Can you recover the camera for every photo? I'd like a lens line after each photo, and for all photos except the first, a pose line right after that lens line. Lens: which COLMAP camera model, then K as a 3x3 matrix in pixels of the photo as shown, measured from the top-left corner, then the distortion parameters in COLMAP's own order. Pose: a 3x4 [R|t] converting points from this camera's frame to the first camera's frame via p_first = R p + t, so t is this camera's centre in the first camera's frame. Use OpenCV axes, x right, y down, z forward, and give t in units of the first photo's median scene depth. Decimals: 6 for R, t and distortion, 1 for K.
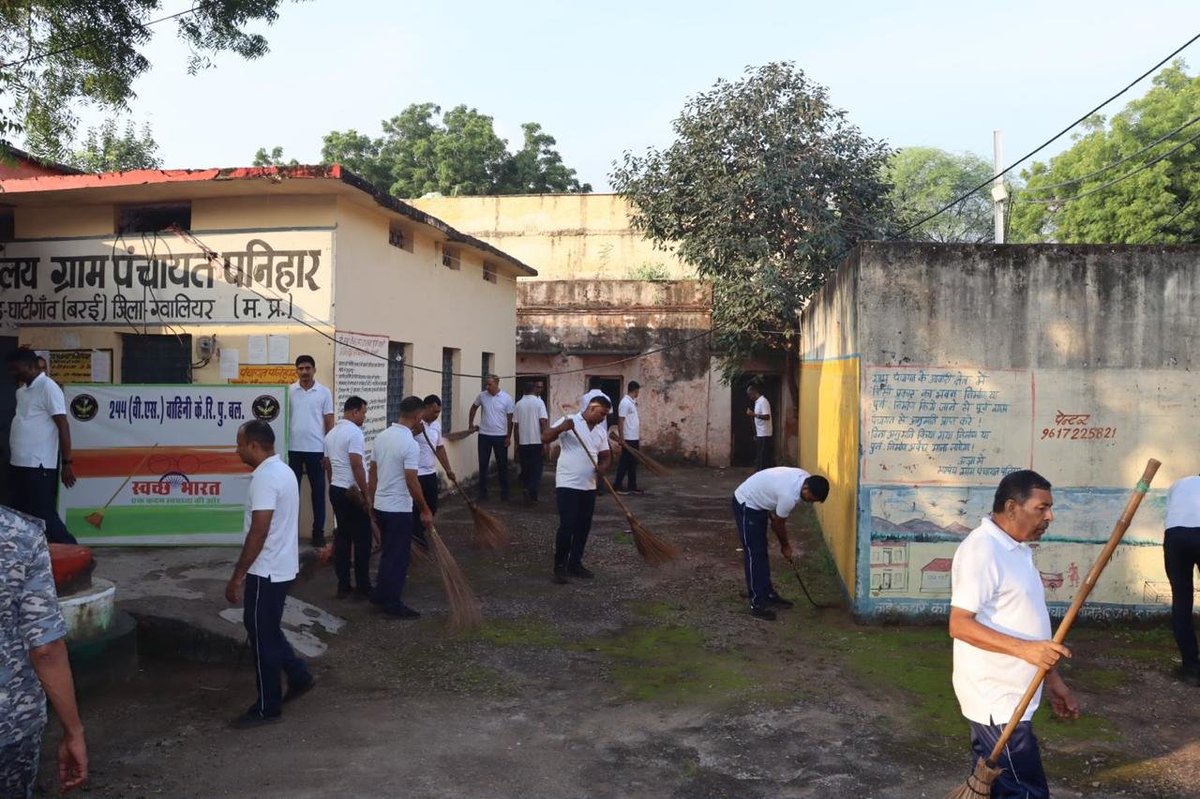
lens RADIAL K [[1022.9, 0, 600.0], [0, 1022.9, 399.5], [0, 0, 1]] dist [-0.175456, 0.164520]
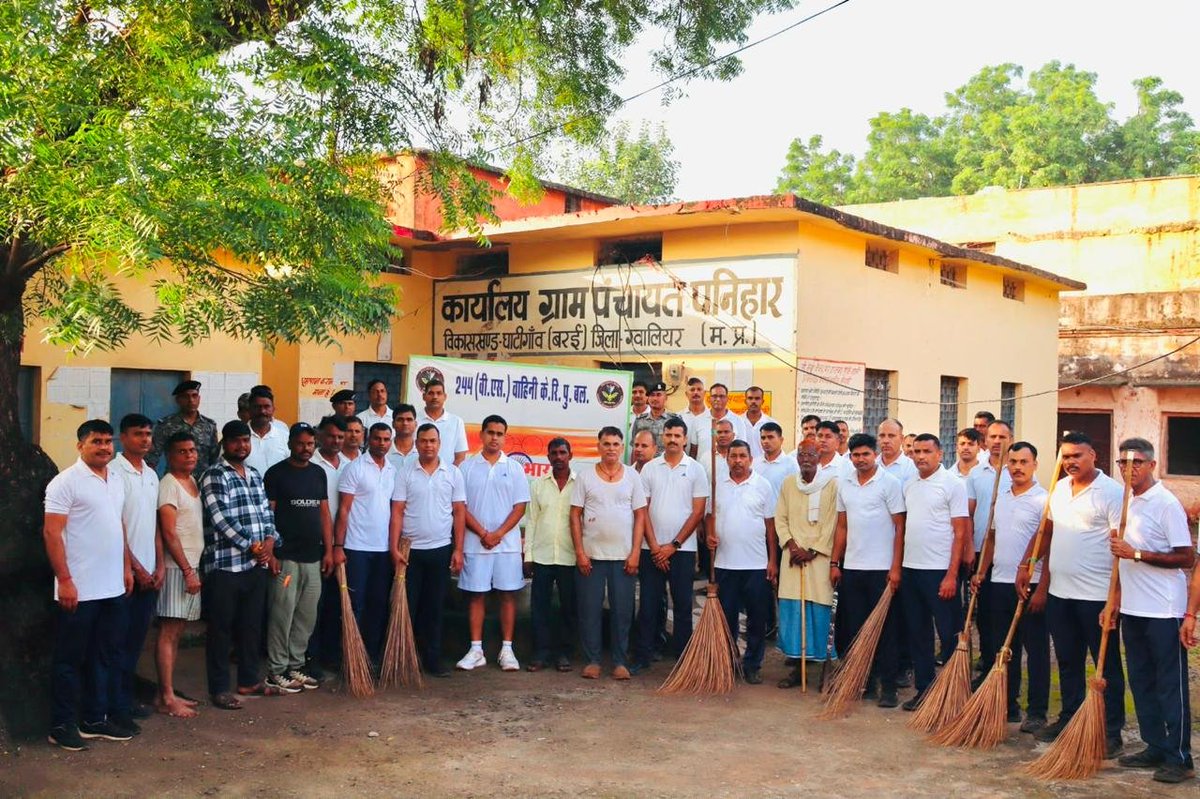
lens RADIAL K [[1299.6, 0, 600.0], [0, 1299.6, 399.5], [0, 0, 1]] dist [-0.019810, 0.001758]
pose [[0.886959, 0.000891, -0.461848, 0.145537], [-0.018252, 0.999285, -0.033124, 0.017896], [0.461488, 0.037810, 0.886340, -0.206127]]
